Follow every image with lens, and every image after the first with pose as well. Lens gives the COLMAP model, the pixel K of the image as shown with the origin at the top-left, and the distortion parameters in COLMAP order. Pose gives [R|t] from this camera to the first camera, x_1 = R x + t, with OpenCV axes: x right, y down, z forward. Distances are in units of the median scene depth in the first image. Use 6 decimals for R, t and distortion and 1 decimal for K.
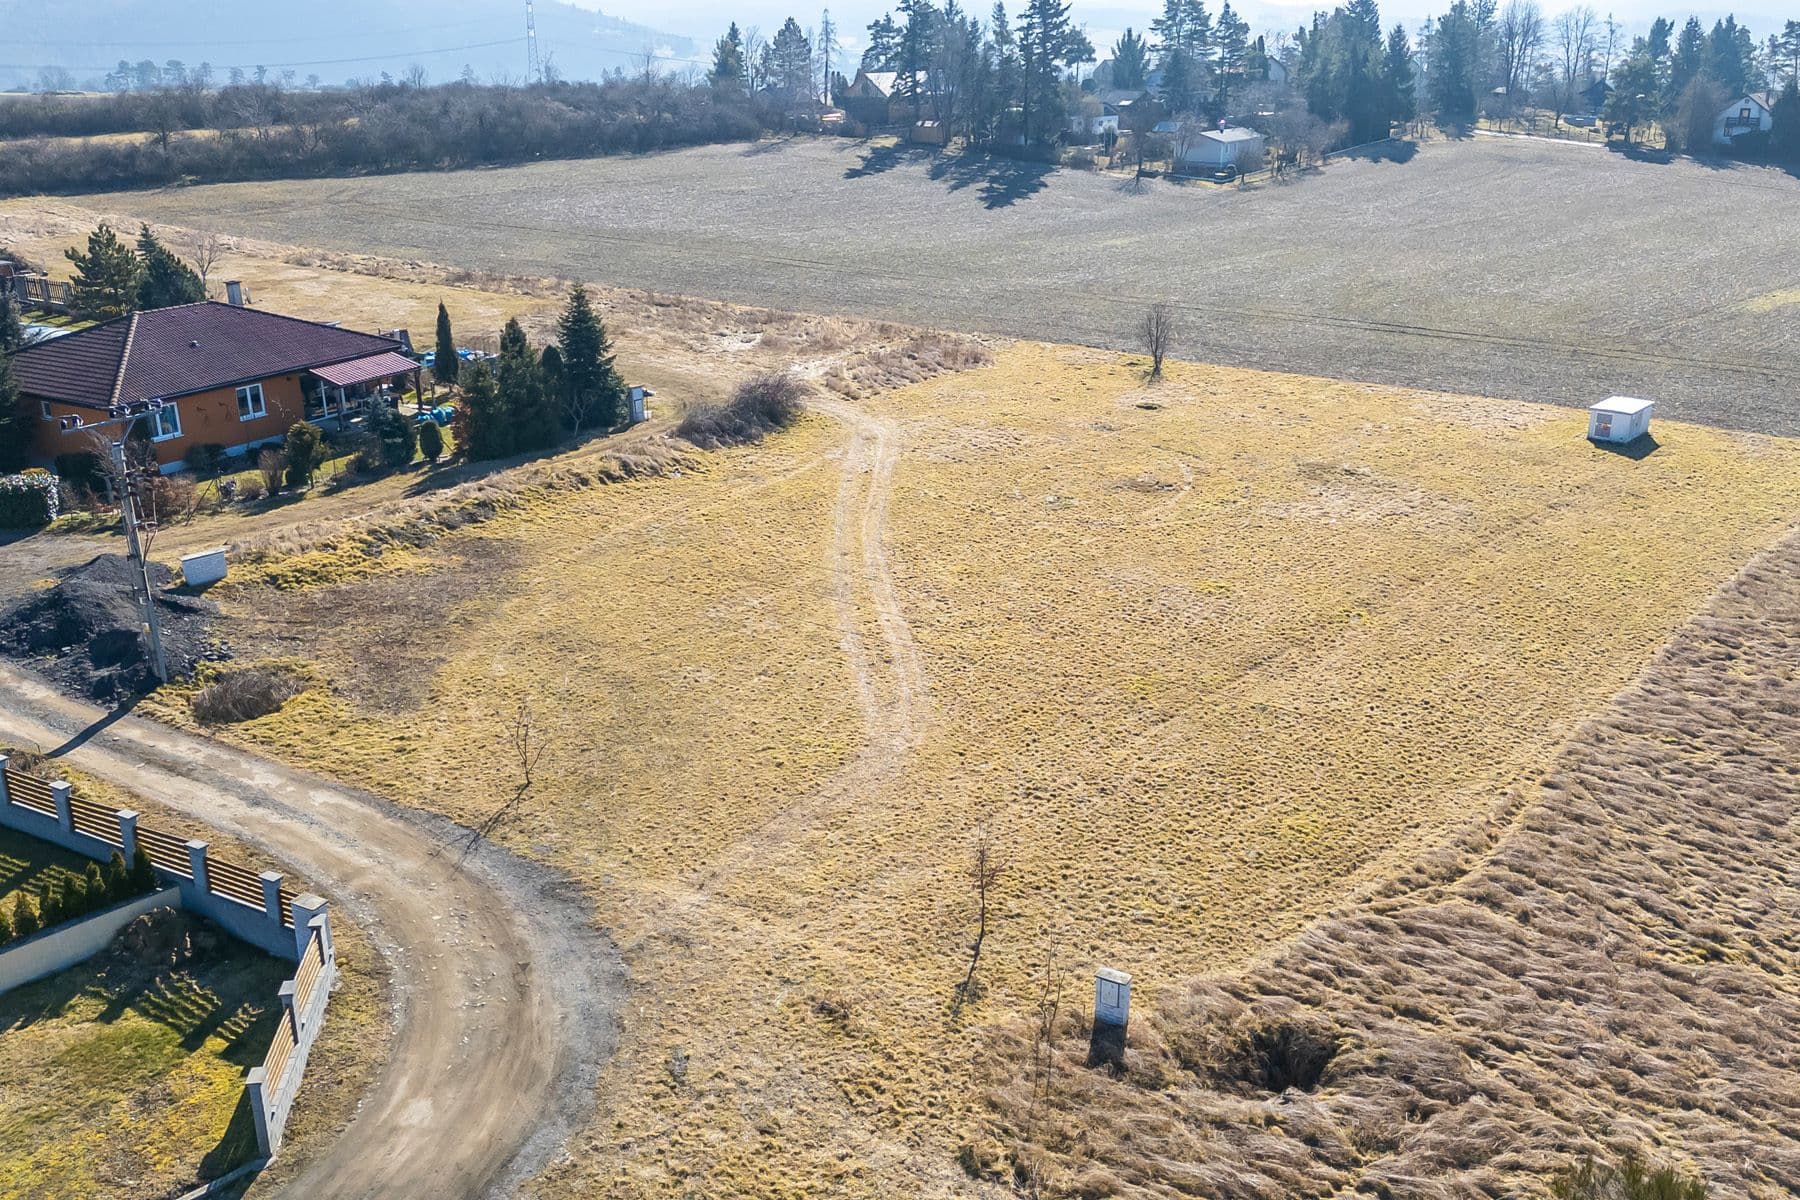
lens RADIAL K [[1548.6, 0, 899.3], [0, 1548.6, 601.9], [0, 0, 1]] dist [0.098304, -0.135264]
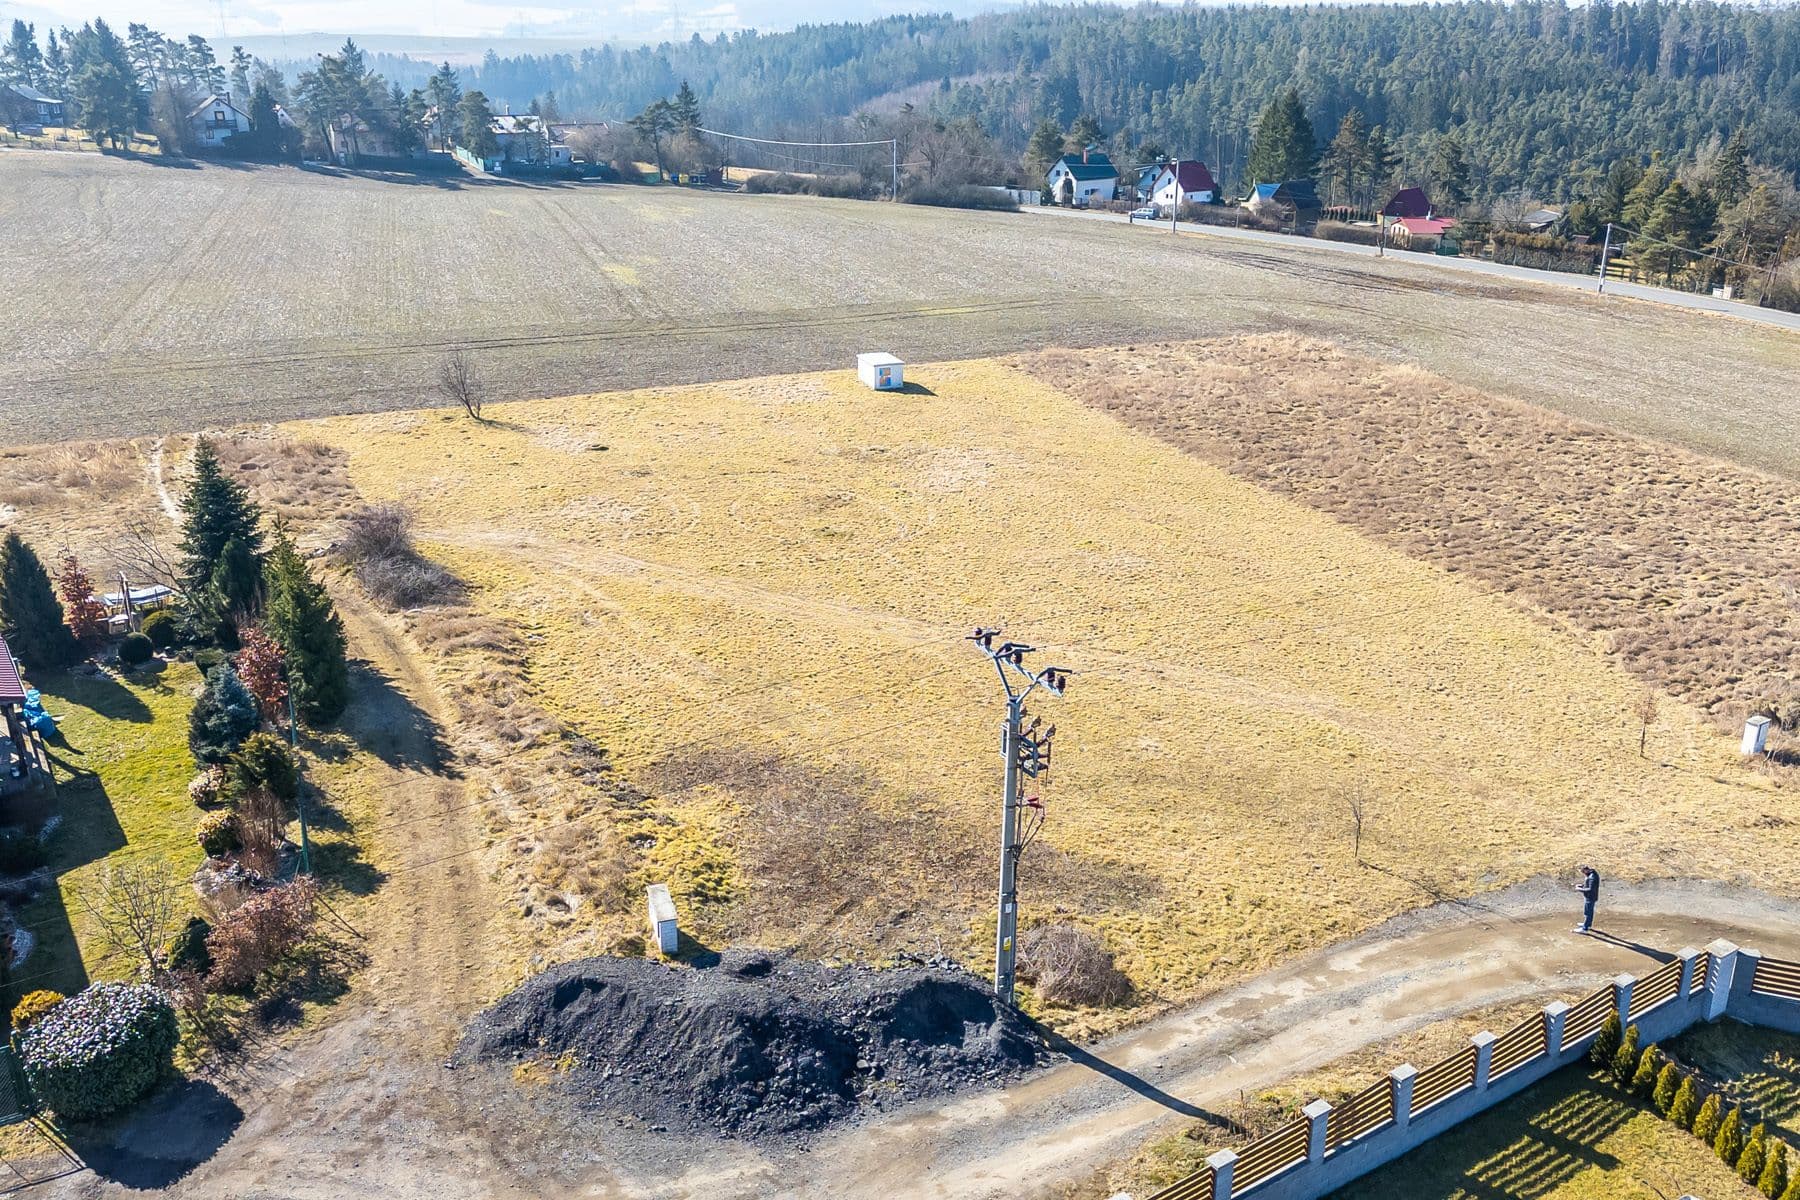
lens RADIAL K [[1548.6, 0, 898.8], [0, 1548.6, 599.5], [0, 0, 1]] dist [0.098304, -0.135264]
pose [[0.459611, -0.305726, 0.833840, -0.989616], [0.304952, 0.936125, 0.175140, -0.254232], [-0.834123, 0.173785, 0.523486, 0.615158]]
